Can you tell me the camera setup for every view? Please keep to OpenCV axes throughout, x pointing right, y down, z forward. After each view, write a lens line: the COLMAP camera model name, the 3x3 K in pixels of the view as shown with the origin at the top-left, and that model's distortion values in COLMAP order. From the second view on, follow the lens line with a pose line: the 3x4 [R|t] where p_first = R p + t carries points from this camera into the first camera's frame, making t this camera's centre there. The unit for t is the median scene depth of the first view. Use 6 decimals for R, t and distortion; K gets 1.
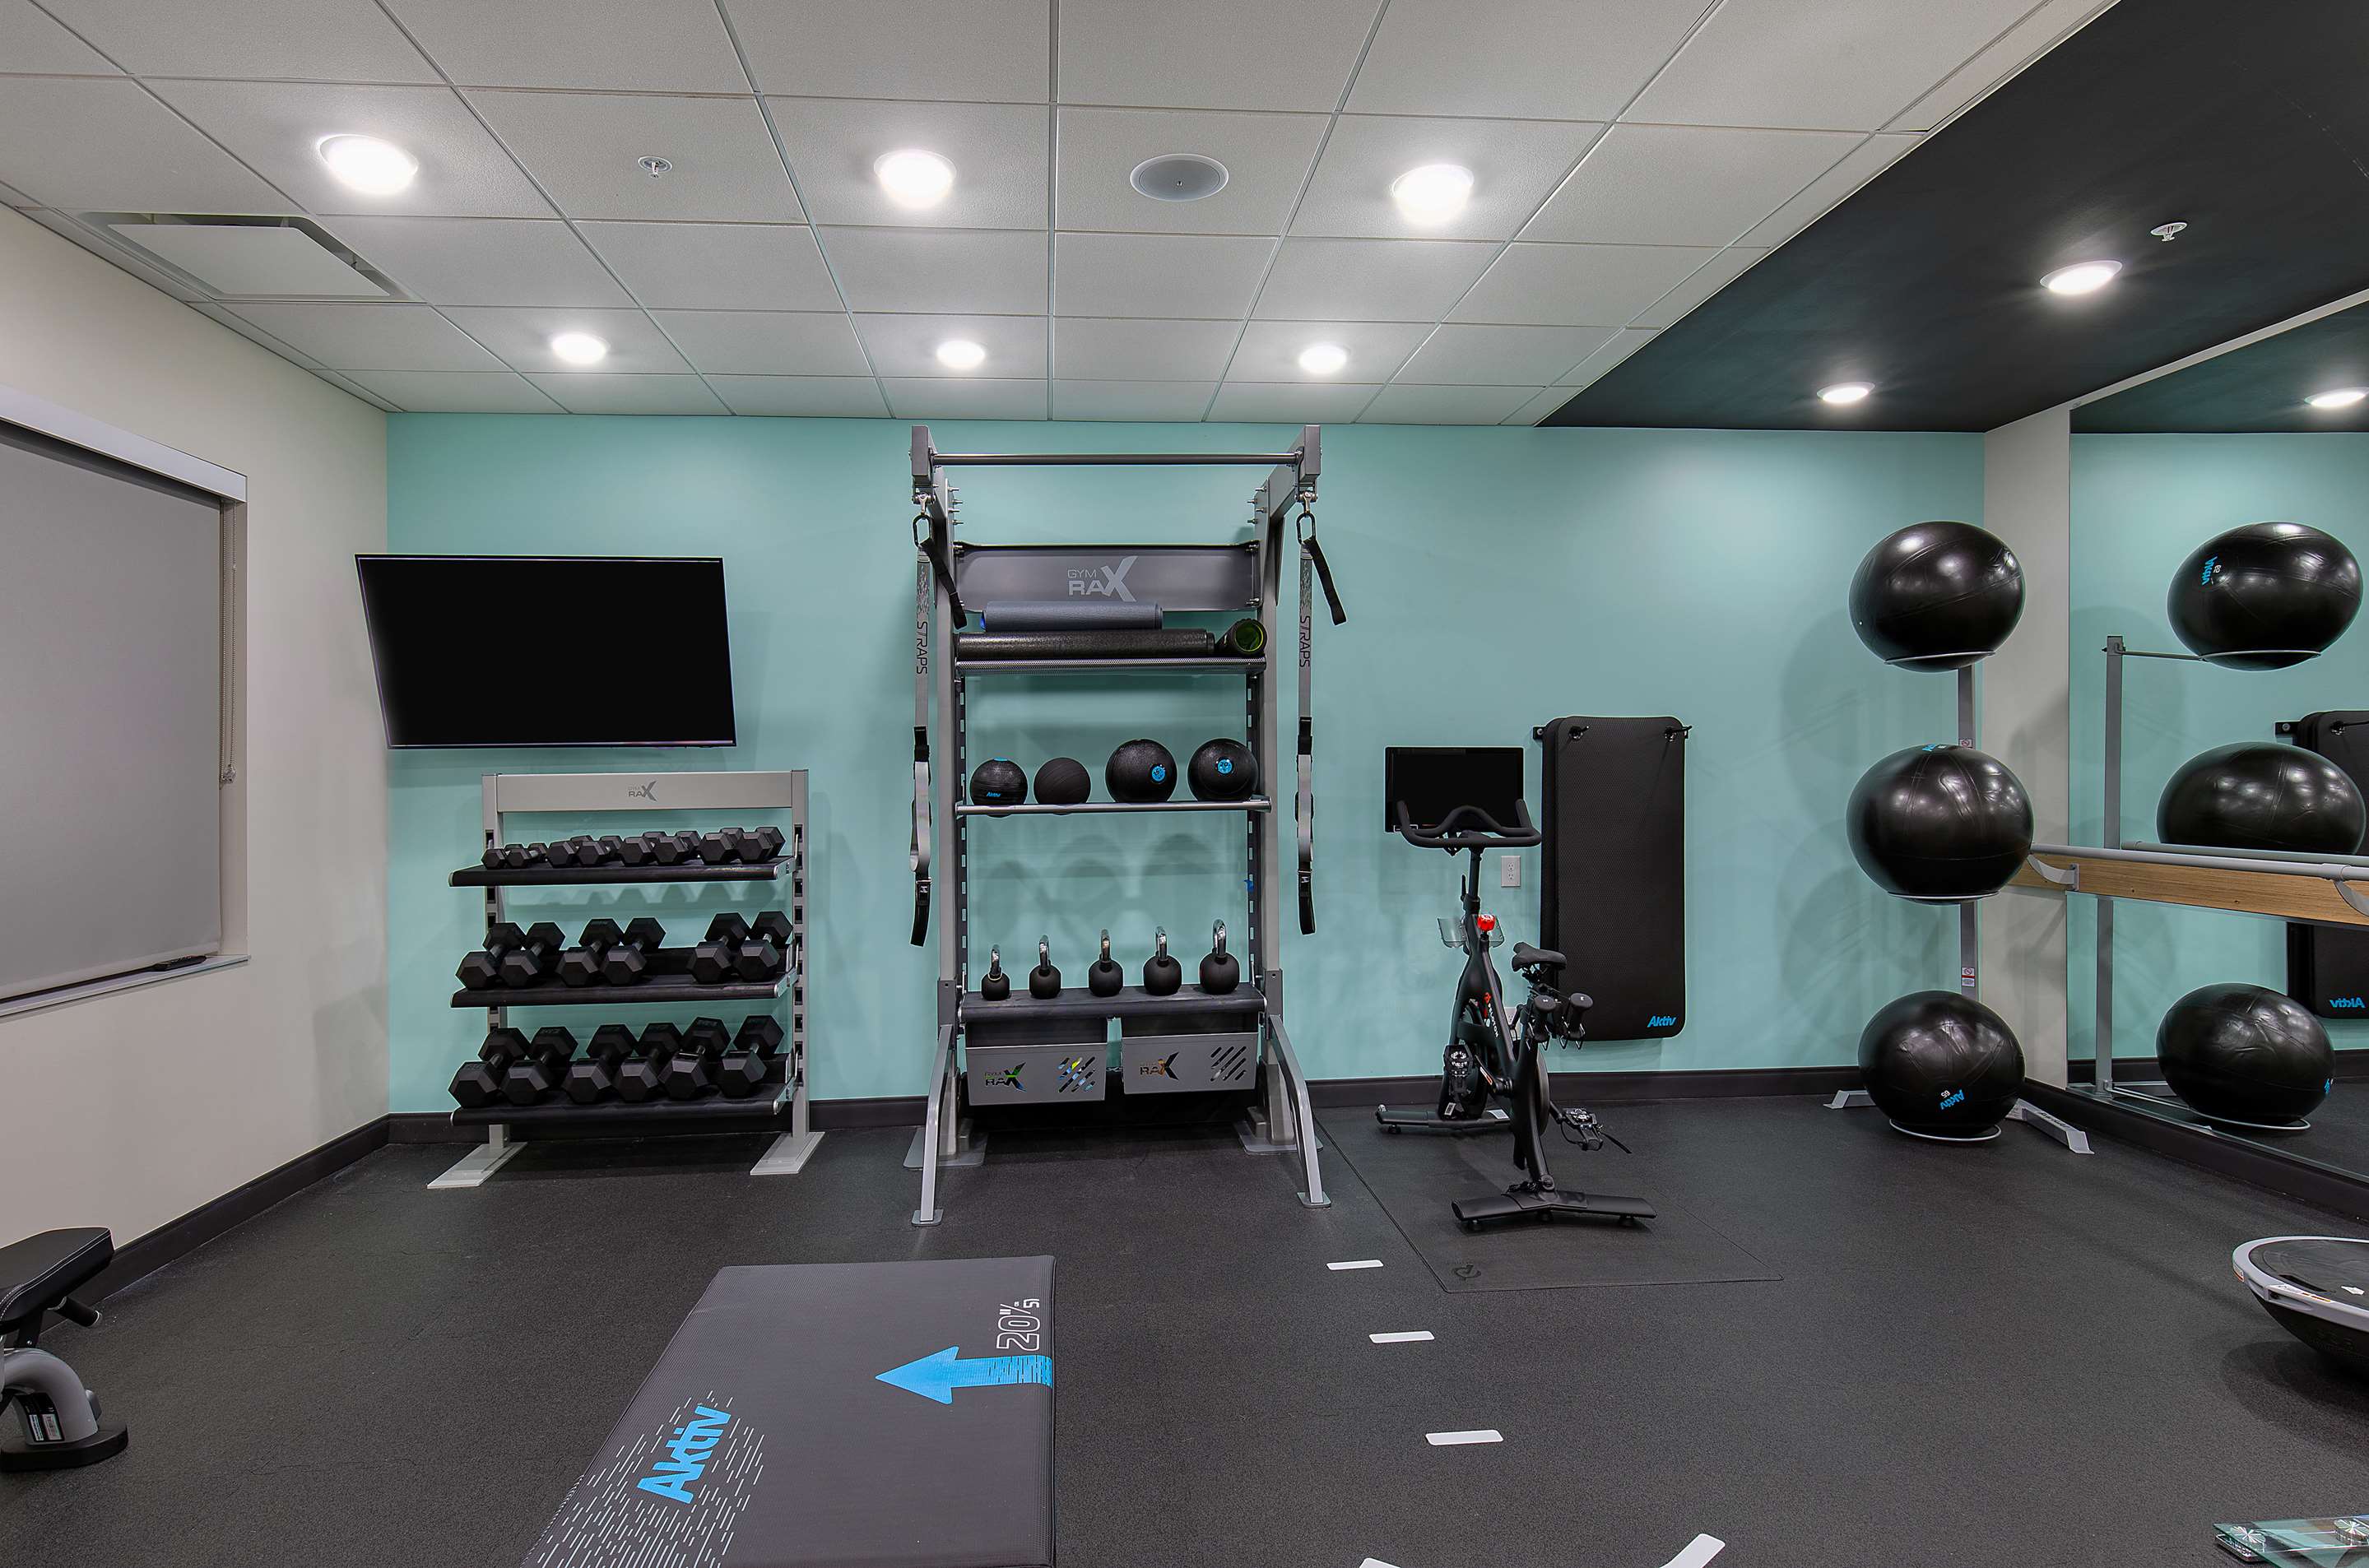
lens RADIAL K [[1276.4, 0, 1175.5], [0, 1276.4, 771.4], [0, 0, 1]] dist [0.004165, -0.000141]
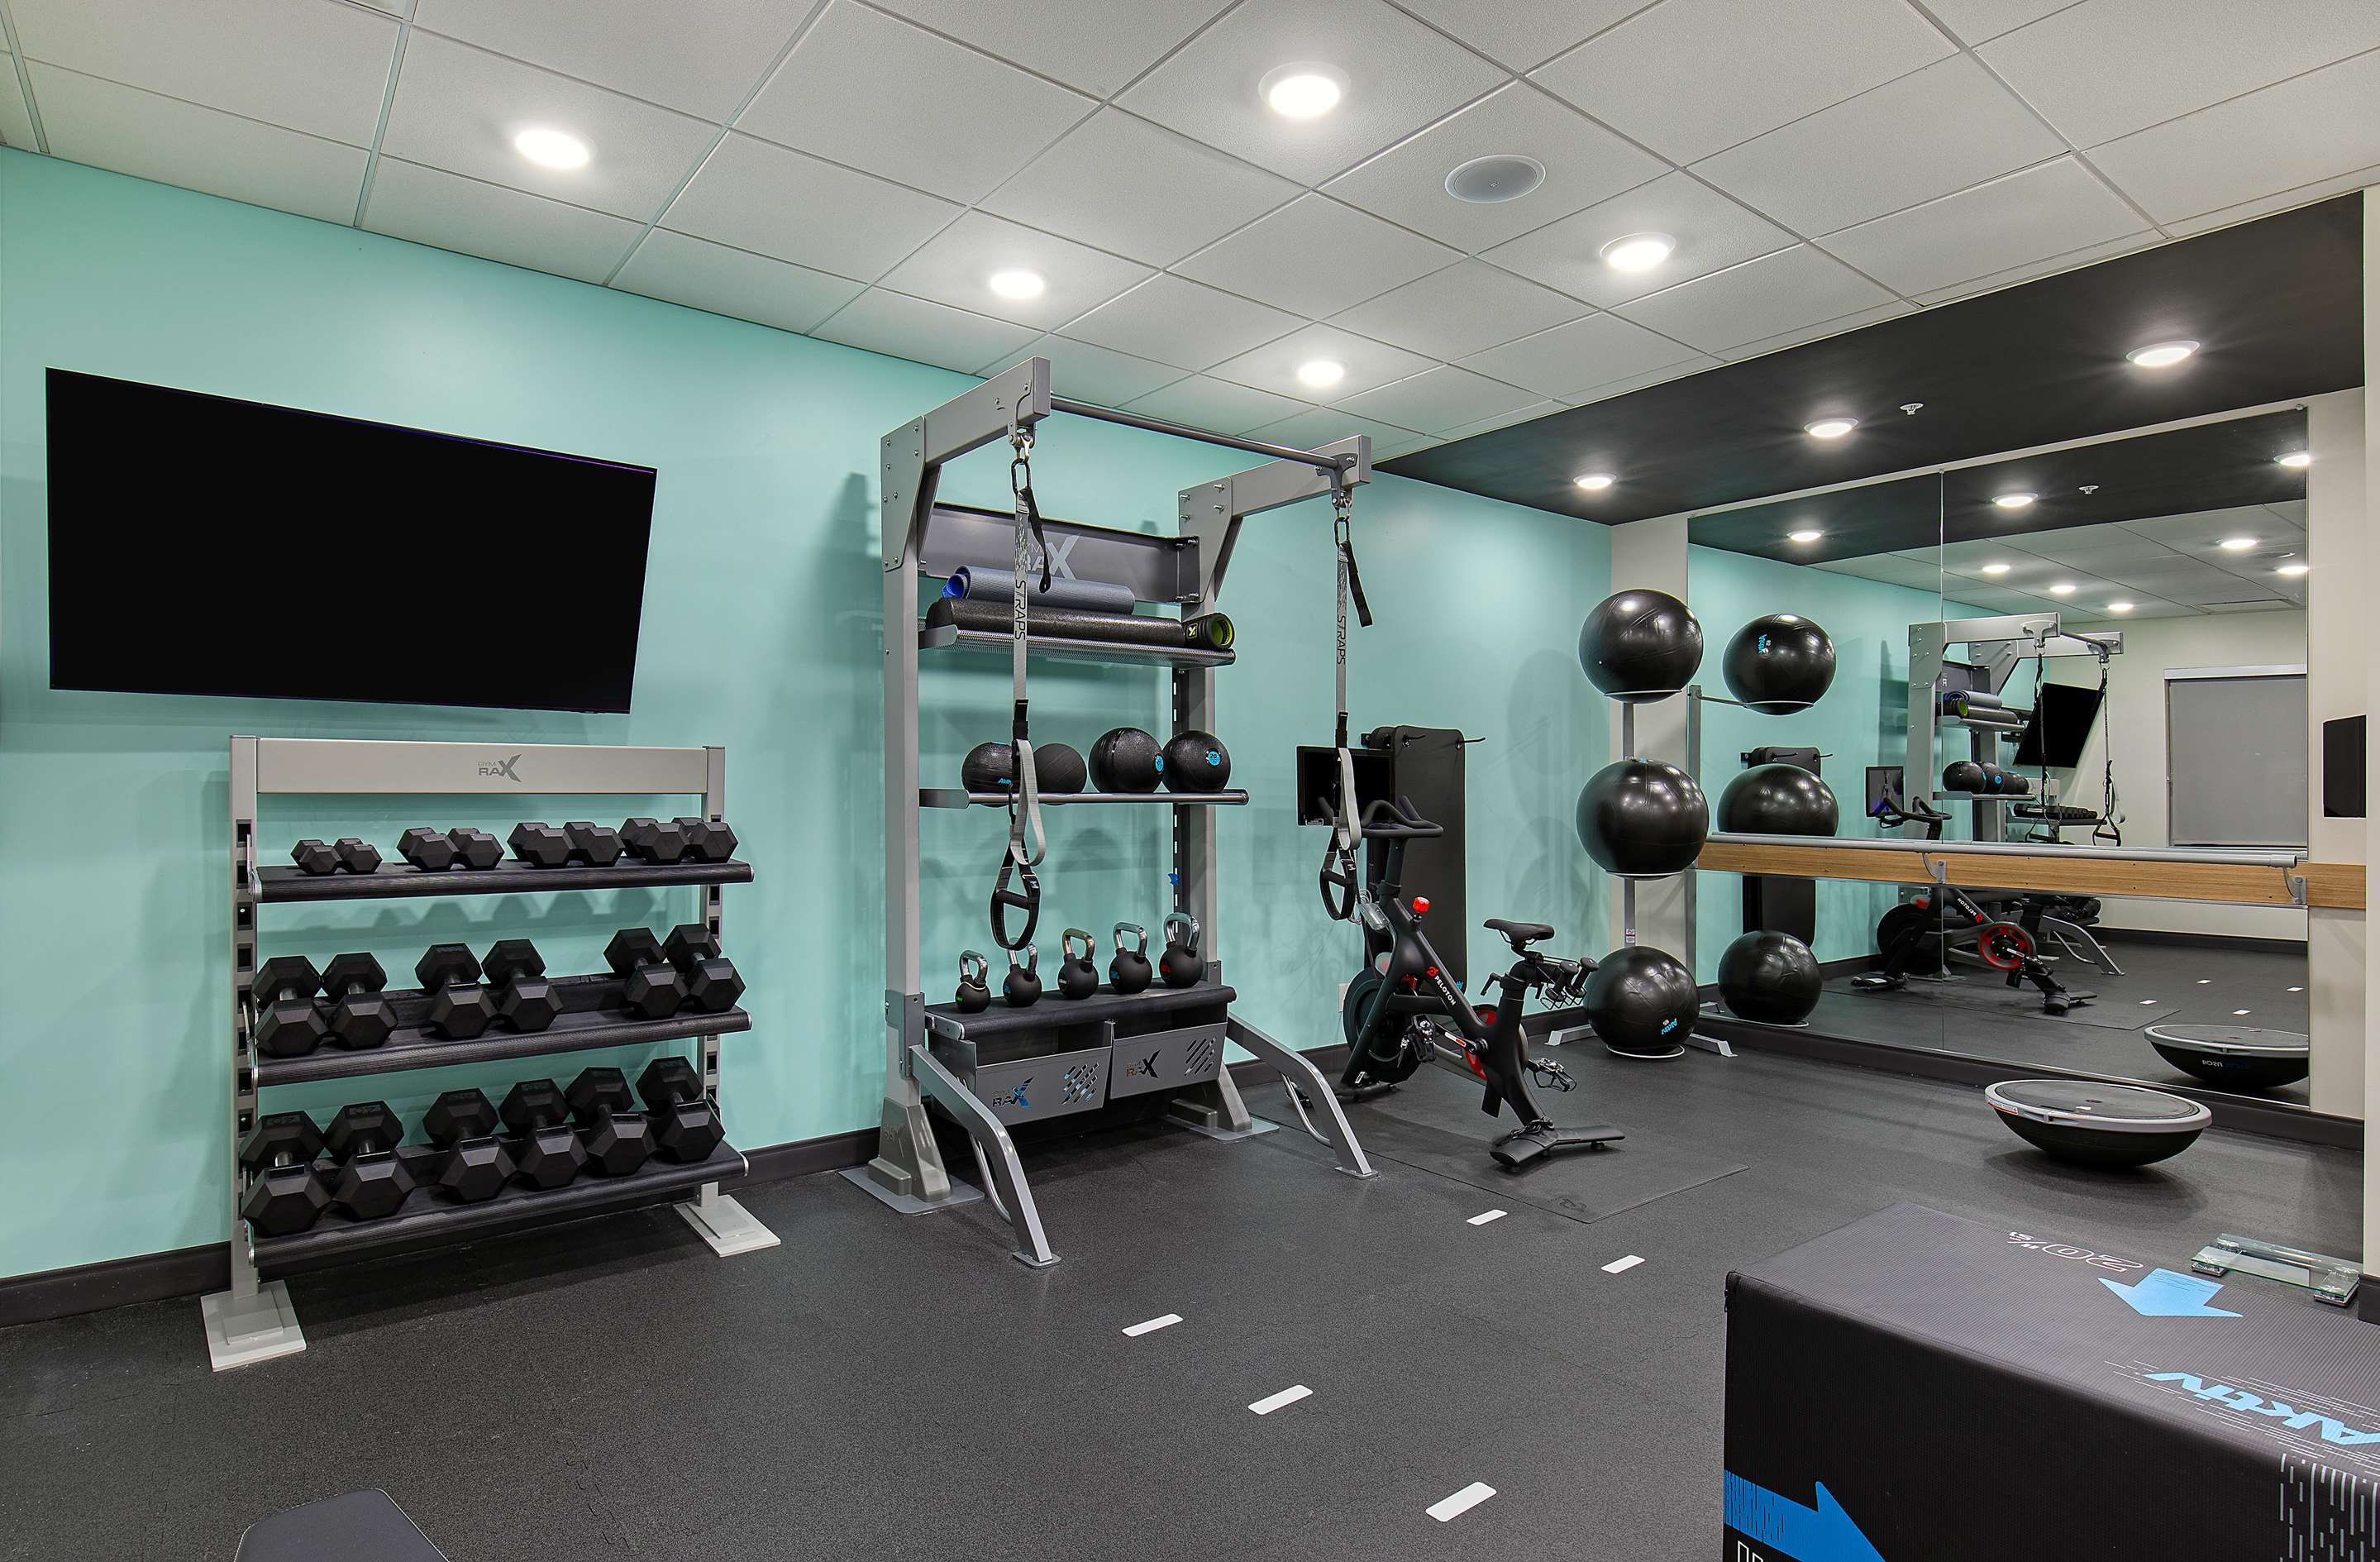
lens RADIAL K [[1220.0, 0, 1190.0], [0, 1220.0, 781.0], [0, 0, 1]] dist [-0.000689, -0.000044]
pose [[0.839388, 0.020656, 0.543139, -0.472901], [-0.018109, 0.999786, -0.010037, 0.023006], [-0.543230, -0.001411, 0.839583, 0.198021]]
